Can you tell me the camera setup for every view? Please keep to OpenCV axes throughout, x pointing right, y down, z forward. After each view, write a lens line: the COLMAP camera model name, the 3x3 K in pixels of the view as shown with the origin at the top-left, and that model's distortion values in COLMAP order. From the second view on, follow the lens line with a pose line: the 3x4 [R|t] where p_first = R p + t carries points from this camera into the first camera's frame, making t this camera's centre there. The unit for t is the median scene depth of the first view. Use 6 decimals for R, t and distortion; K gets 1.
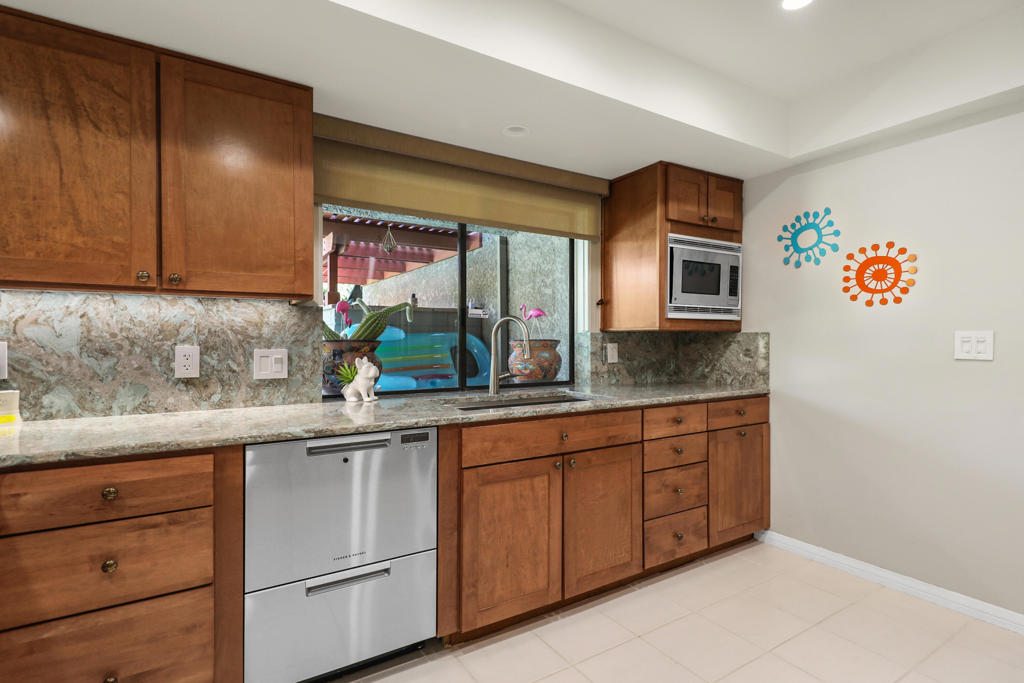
lens RADIAL K [[497.9, 0, 496.2], [0, 497.9, 339.7], [0, 0, 1]] dist [0.012193, -0.002358]
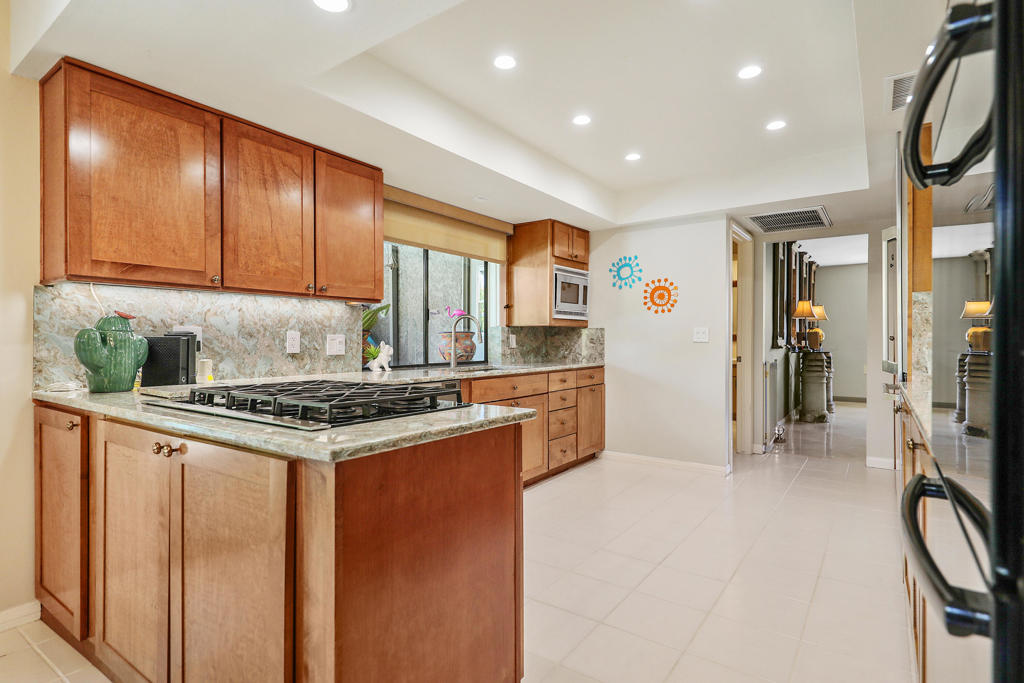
lens RADIAL K [[540.5, 0, 505.6], [0, 540.5, 338.3], [0, 0, 1]] dist [0.008506, 0.000256]
pose [[0.913641, 0.002038, 0.406517, -0.552746], [-0.001557, 0.999998, -0.001515, 0.026875], [-0.406519, 0.000751, 0.913642, -0.566337]]
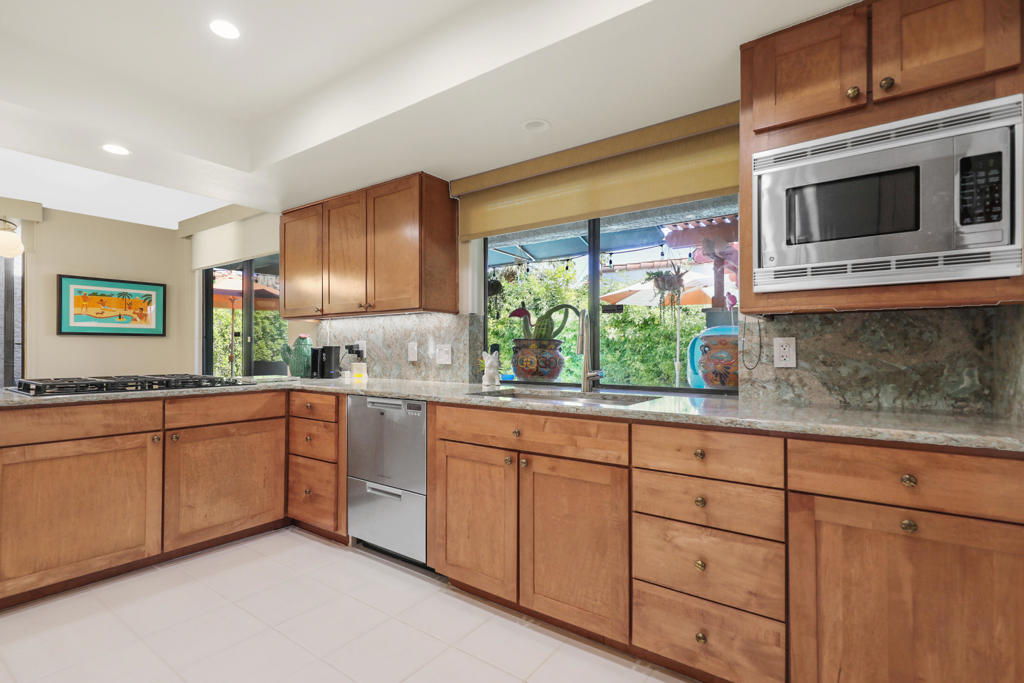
lens RADIAL K [[497.9, 0, 535.2], [0, 497.9, 343.7], [0, 0, 1]] dist [0.012193, -0.002358]
pose [[0.389536, -0.011571, -0.920938, 0.901112], [-0.000097, 0.999921, -0.012604, 0.030437], [0.921011, 0.004999, 0.389504, 0.572544]]
